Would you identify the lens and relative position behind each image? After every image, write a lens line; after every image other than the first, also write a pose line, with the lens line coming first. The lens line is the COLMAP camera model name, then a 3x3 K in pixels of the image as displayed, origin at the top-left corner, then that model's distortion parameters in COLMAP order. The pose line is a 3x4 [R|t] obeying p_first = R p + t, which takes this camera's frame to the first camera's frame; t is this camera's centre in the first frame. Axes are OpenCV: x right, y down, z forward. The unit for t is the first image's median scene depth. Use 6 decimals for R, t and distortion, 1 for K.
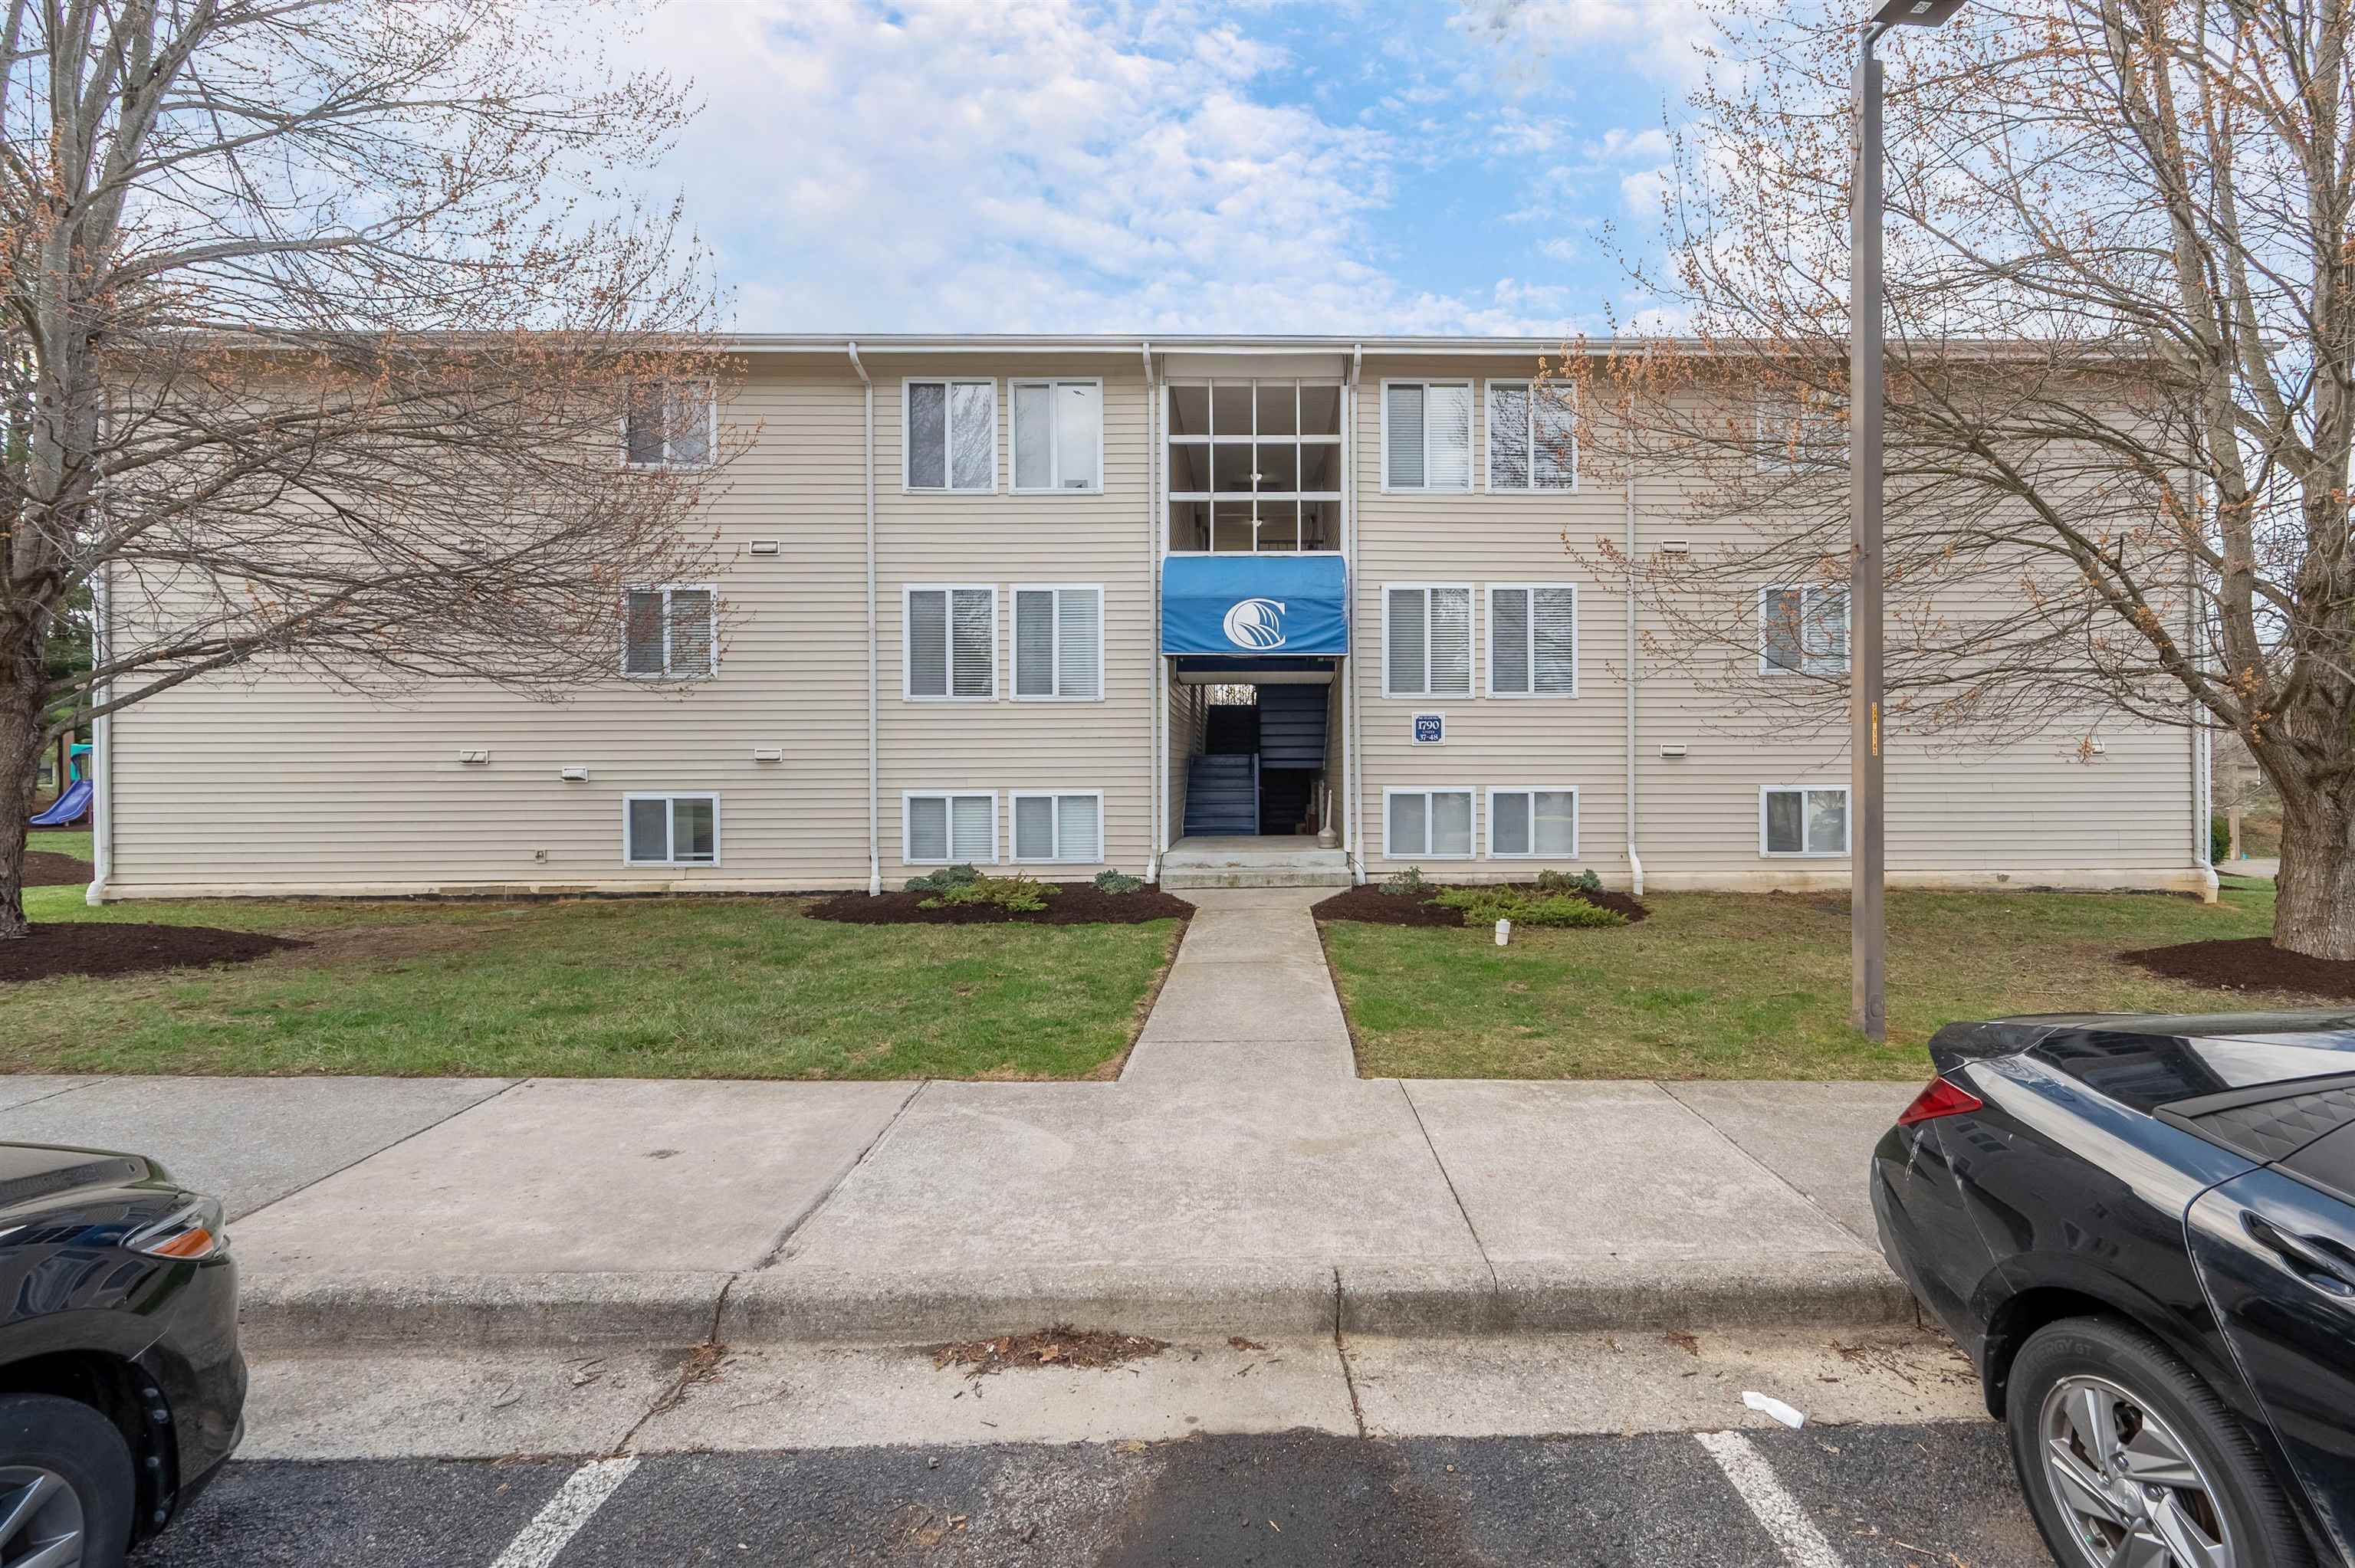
lens RADIAL K [[938.6, 0, 1181.4], [0, 938.6, 765.1], [0, 0, 1]] dist [0.000569, 0.000140]
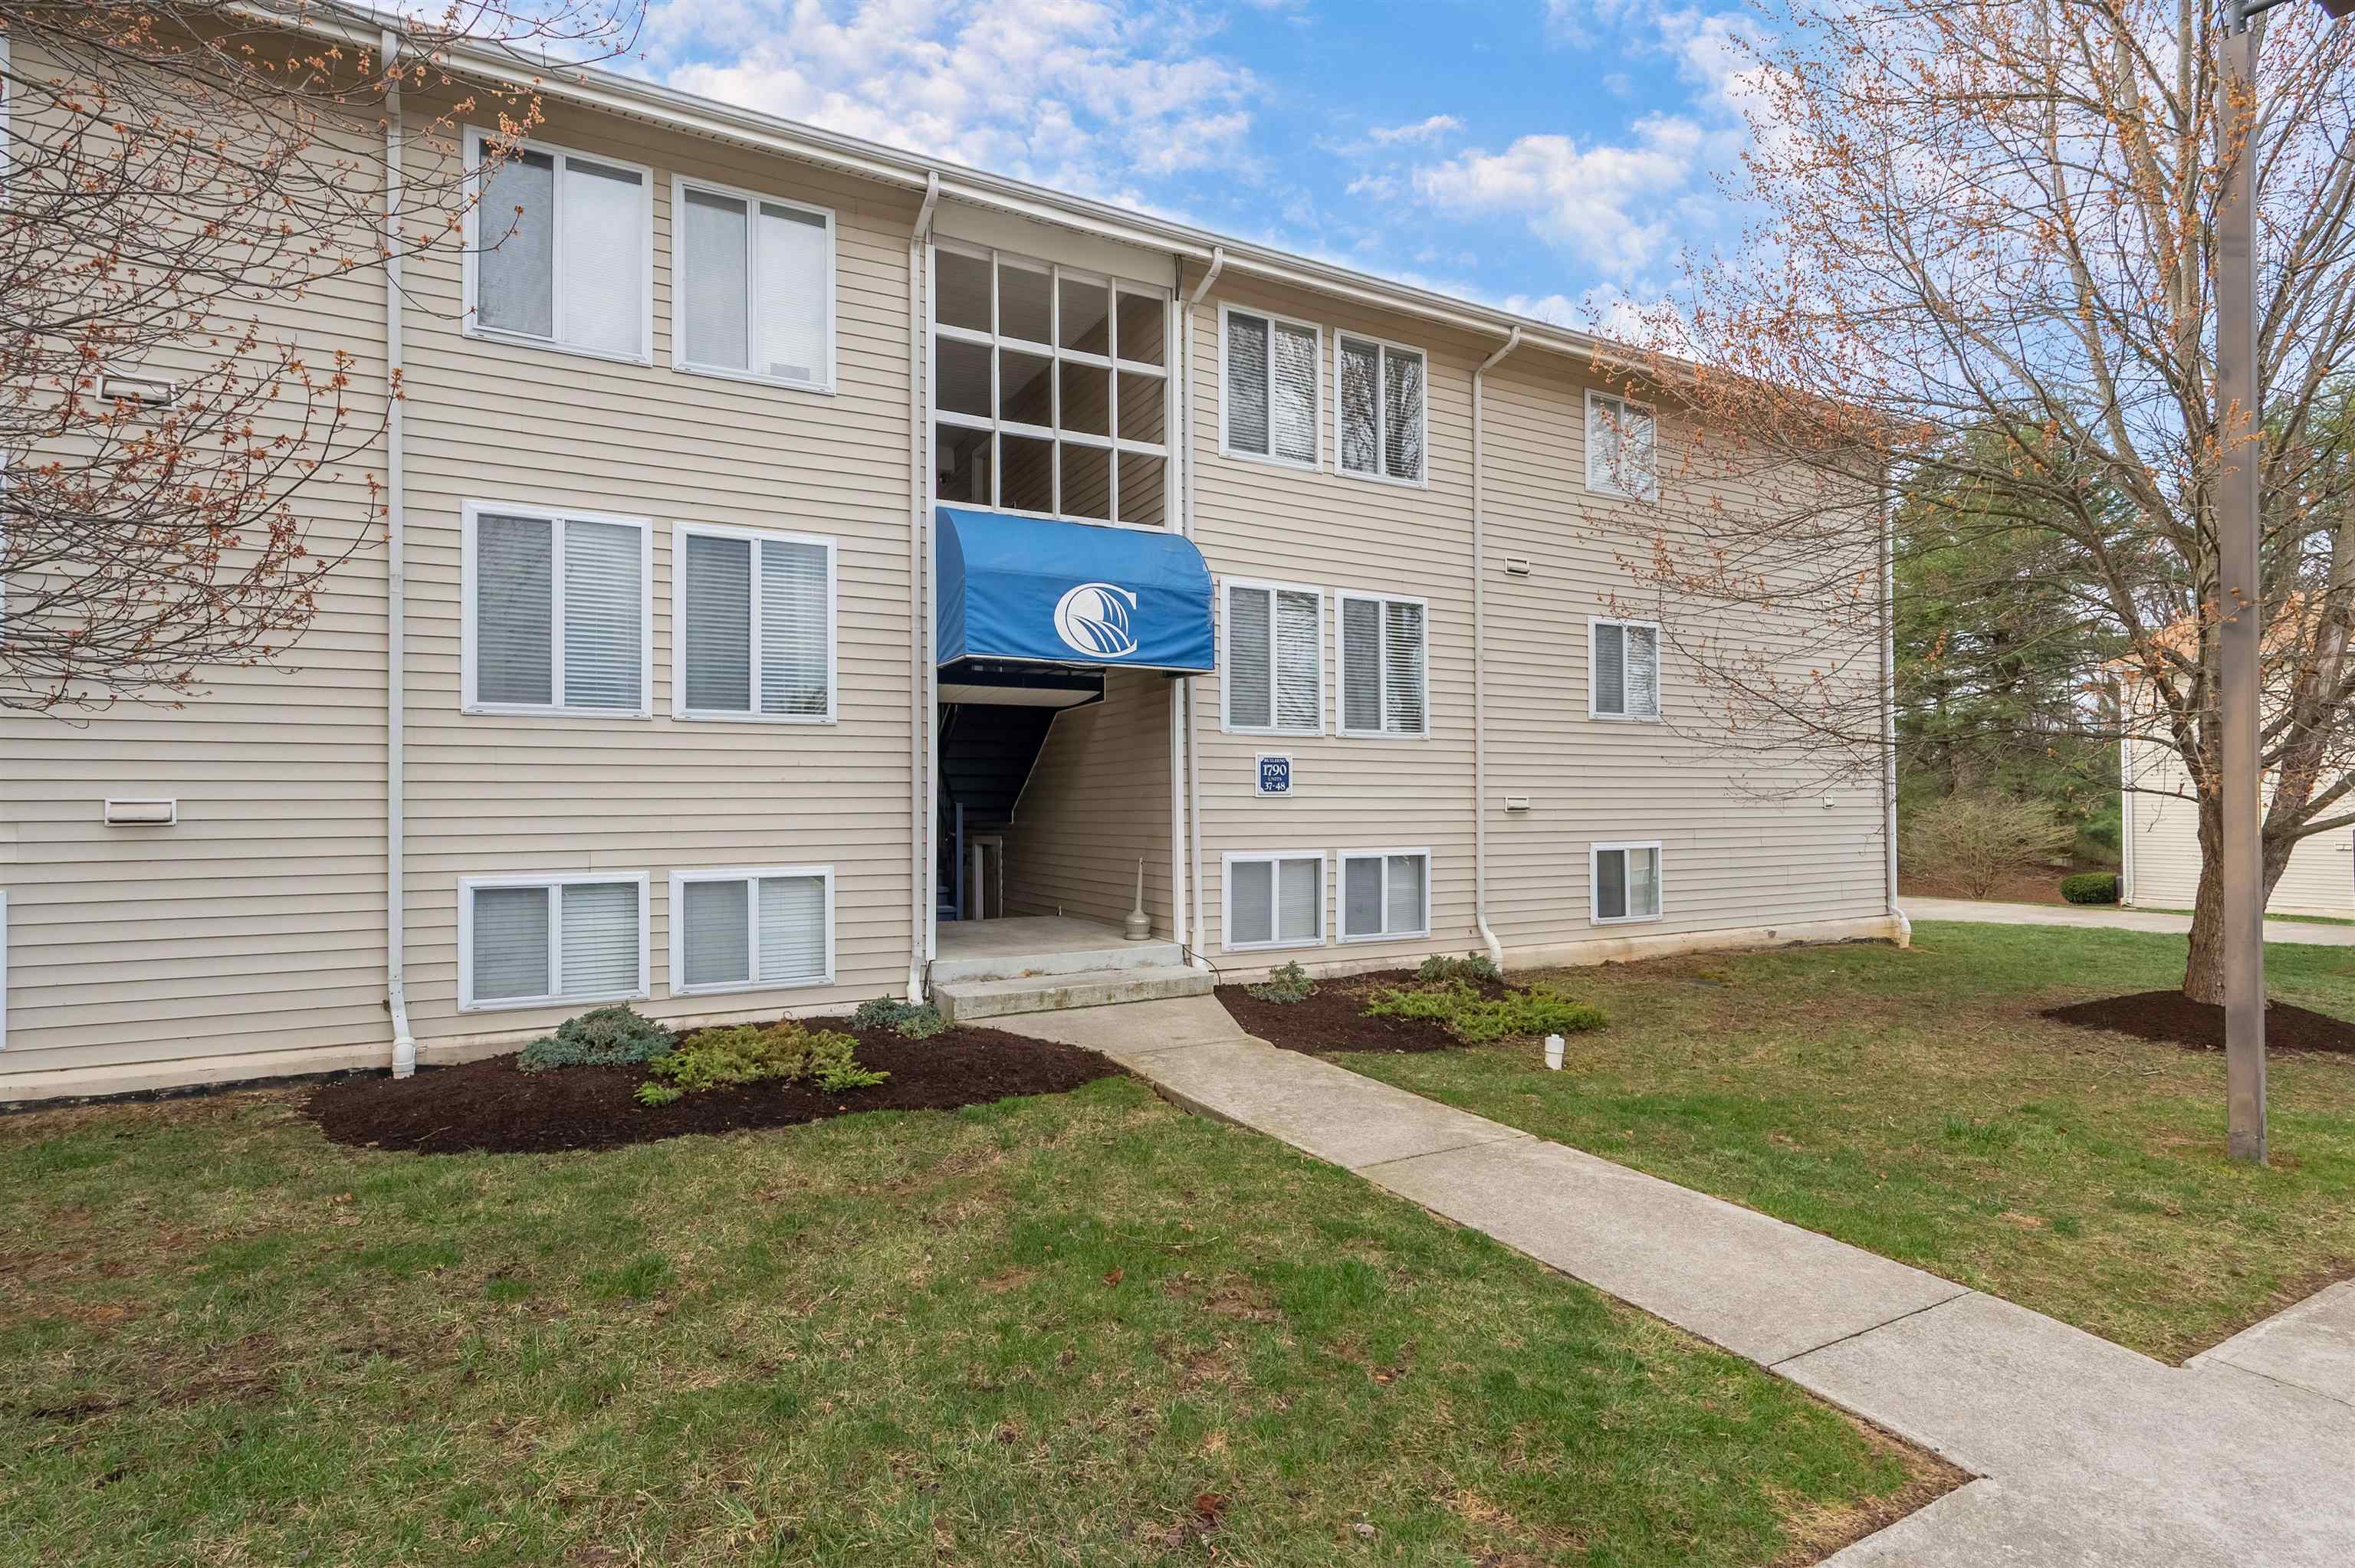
lens RADIAL K [[1185.1, 0, 1177.5], [0, 1185.1, 784.0], [0, 0, 1]] dist [0.001758, 0.001041]
pose [[0.882549, 0.008494, 0.470143, -0.254218], [-0.000543, 0.999855, -0.017045, -0.014771], [-0.470219, 0.014788, 0.882426, 0.195750]]
